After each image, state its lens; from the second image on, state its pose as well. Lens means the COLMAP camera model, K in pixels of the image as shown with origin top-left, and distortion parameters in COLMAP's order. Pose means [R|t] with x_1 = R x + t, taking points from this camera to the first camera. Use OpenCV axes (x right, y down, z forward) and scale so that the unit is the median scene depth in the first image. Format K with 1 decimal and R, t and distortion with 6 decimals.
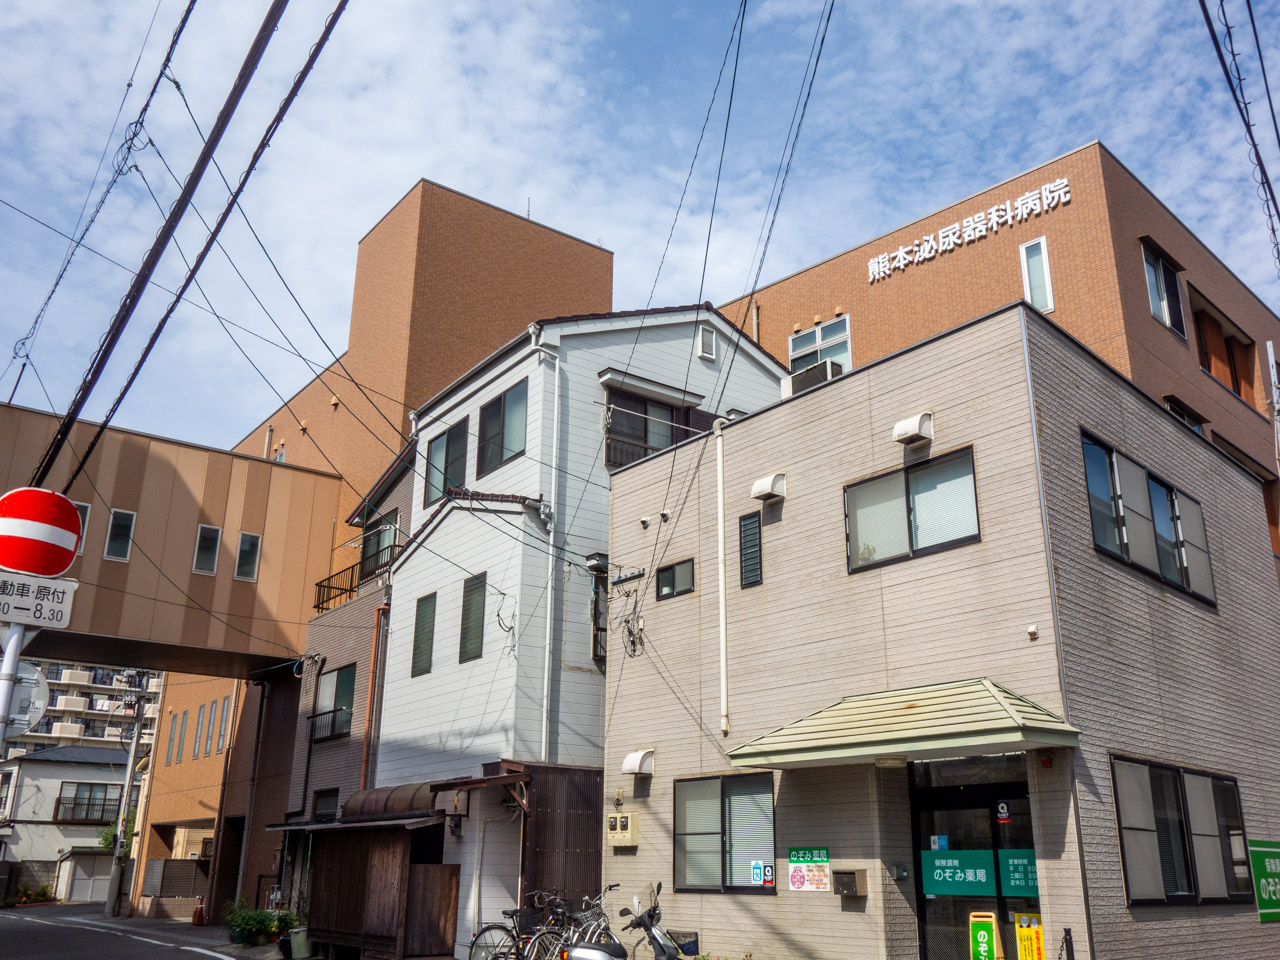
lens RADIAL K [[1137.0, 0, 629.7], [0, 1137.0, 478.0], [0, 0, 1]] dist [0.001688, -0.018715]
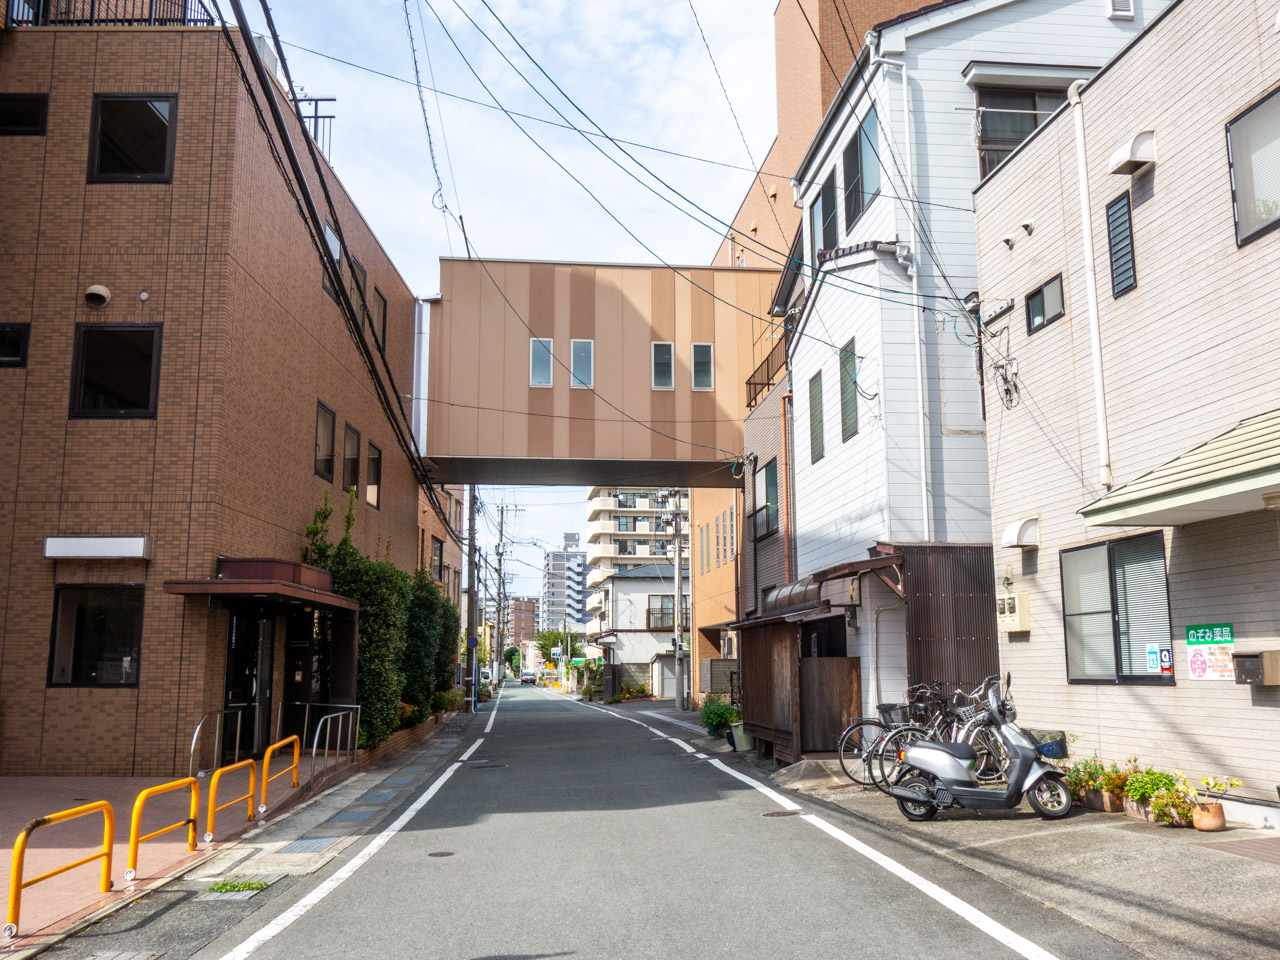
lens RADIAL K [[1137.0, 0, 642.4], [0, 1137.0, 485.9], [0, 0, 1]] dist [0.001688, -0.018715]
pose [[0.866321, -0.096072, -0.490161, 0.160778], [0.179973, 0.975452, 0.126897, 0.057499], [0.465937, -0.198149, 0.862345, 0.155294]]
